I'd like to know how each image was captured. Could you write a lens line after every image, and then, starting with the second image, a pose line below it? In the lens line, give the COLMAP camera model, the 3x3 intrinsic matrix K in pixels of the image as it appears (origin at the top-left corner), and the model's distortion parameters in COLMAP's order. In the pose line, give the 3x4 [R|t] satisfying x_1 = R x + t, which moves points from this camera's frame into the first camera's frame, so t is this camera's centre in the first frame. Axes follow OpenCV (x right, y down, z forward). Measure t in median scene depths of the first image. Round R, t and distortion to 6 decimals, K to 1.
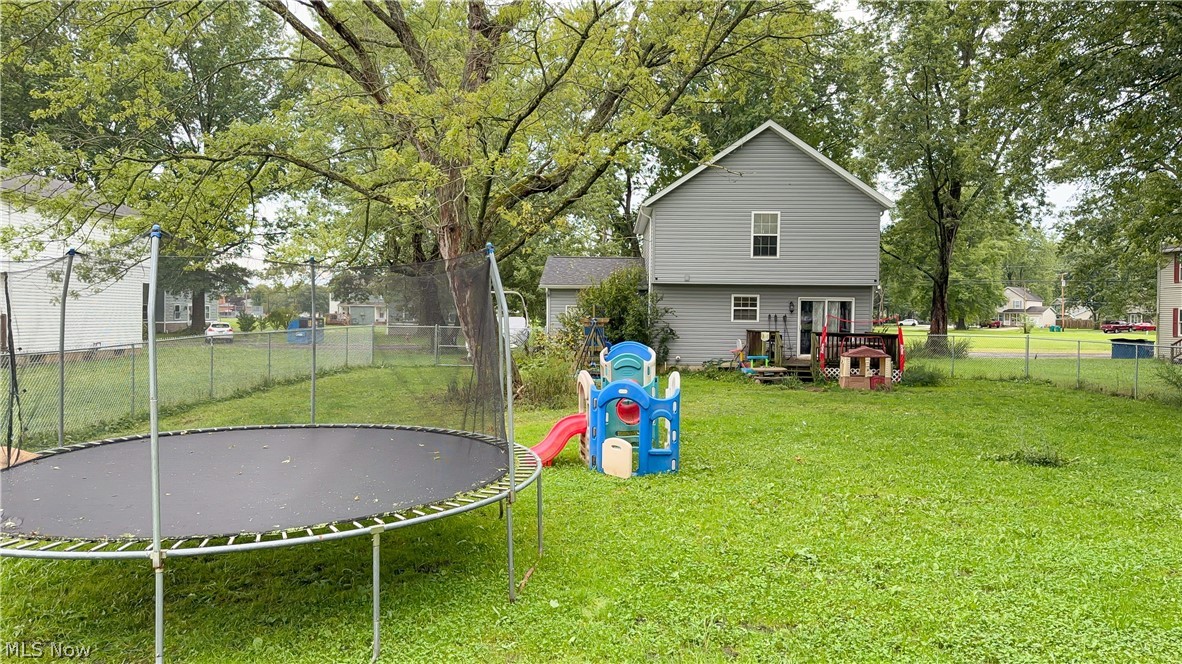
lens RADIAL K [[817.0, 0, 591.0], [0, 817.0, 332.0], [0, 0, 1]] dist [0.129032, -0.233495]
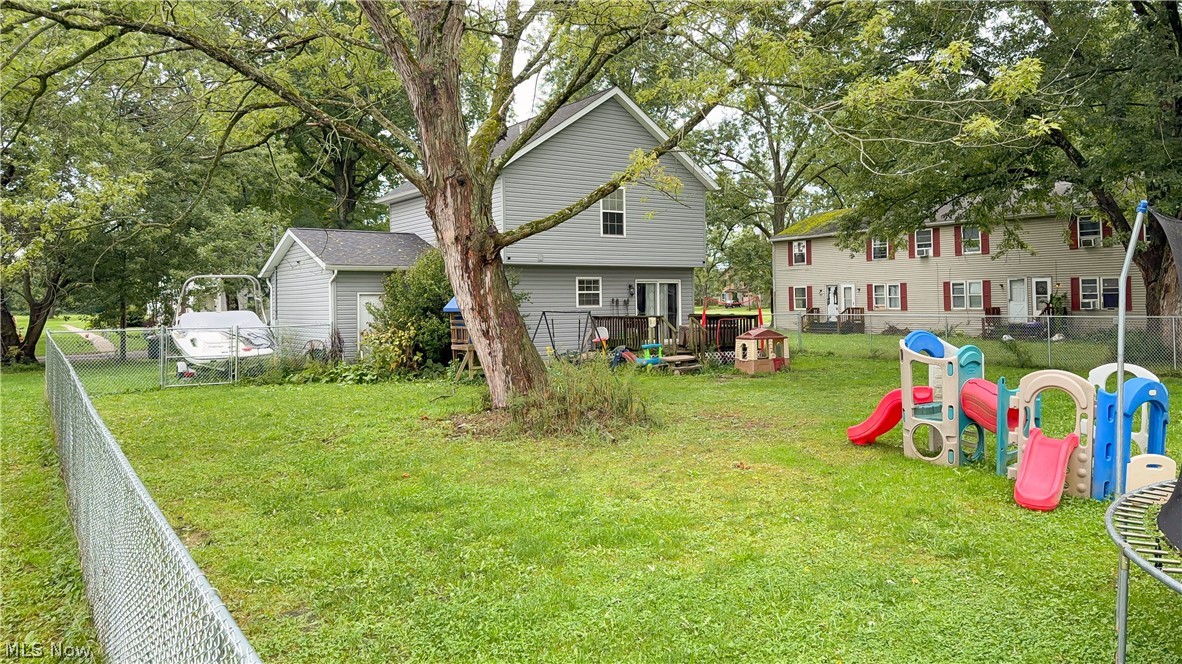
lens RADIAL K [[817.0, 0, 591.0], [0, 817.0, 332.0], [0, 0, 1]] dist [0.129032, -0.233495]
pose [[0.821767, -0.044486, 0.568084, -0.333239], [0.034016, 0.999000, 0.029024, -0.011276], [-0.568807, -0.004527, 0.822459, 0.261162]]
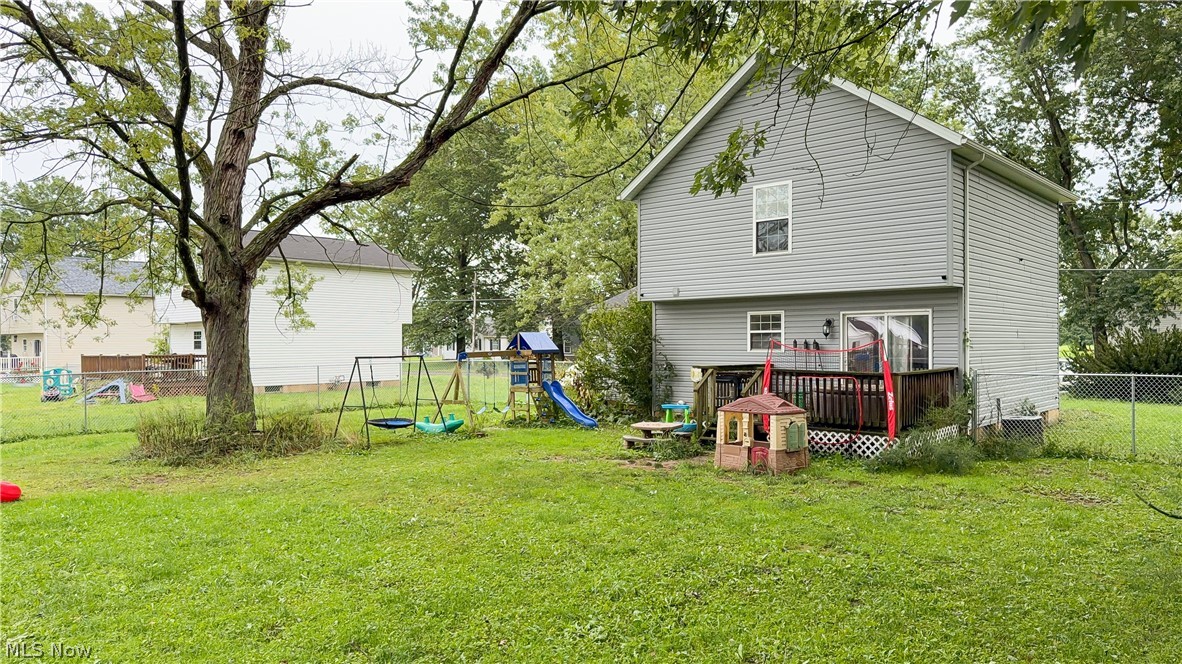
lens RADIAL K [[817.0, 0, 591.0], [0, 817.0, 332.0], [0, 0, 1]] dist [0.129032, -0.233495]
pose [[0.765511, -0.026936, -0.642859, 0.521095], [0.004150, 0.999309, -0.036929, -0.004604], [0.643409, 0.025602, 0.765094, 0.406913]]
